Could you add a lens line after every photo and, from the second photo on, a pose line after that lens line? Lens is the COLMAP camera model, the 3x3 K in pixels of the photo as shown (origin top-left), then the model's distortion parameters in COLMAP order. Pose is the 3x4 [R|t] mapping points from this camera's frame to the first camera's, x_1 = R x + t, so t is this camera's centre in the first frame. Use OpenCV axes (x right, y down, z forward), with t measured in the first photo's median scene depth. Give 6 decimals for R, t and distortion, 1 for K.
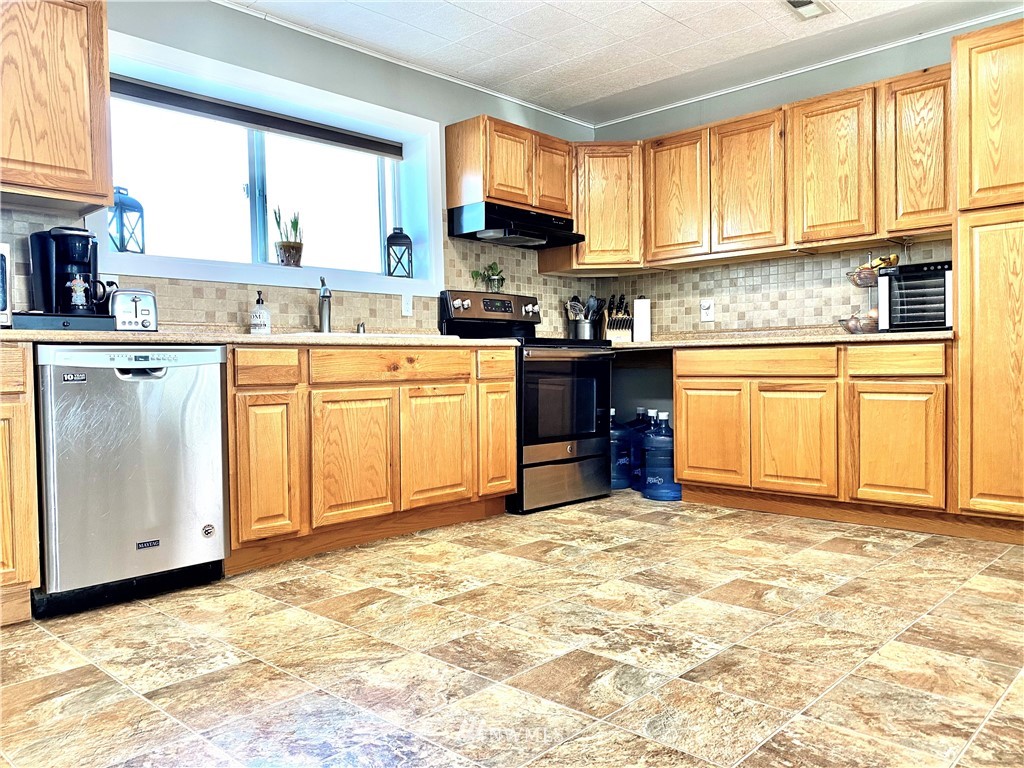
lens RADIAL K [[790.8, 0, 511.4], [0, 790.8, 382.8], [0, 0, 1]] dist [0.016066, -0.000270]
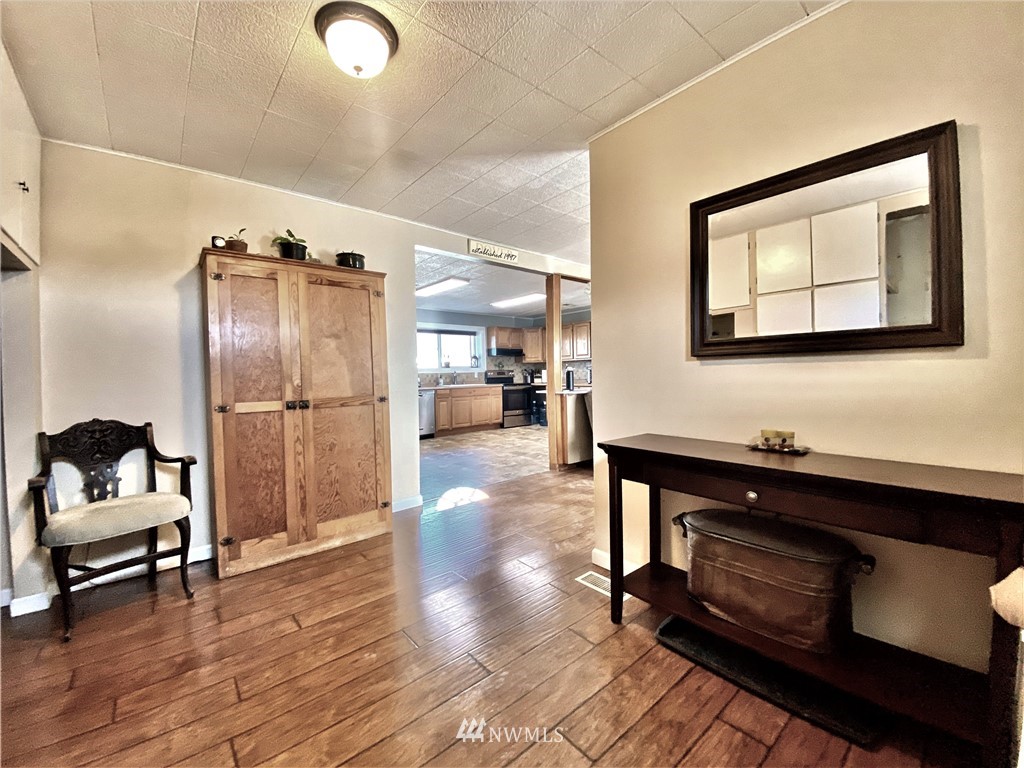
lens RADIAL K [[419.1, 0, 514.4], [0, 419.1, 380.1], [0, 0, 1]] dist [-0.001590, -0.000203]
pose [[0.993740, -0.001710, -0.111707, 0.280369], [0.000967, 0.999977, -0.006705, -0.057600], [0.111716, 0.006555, 0.993719, -1.015308]]
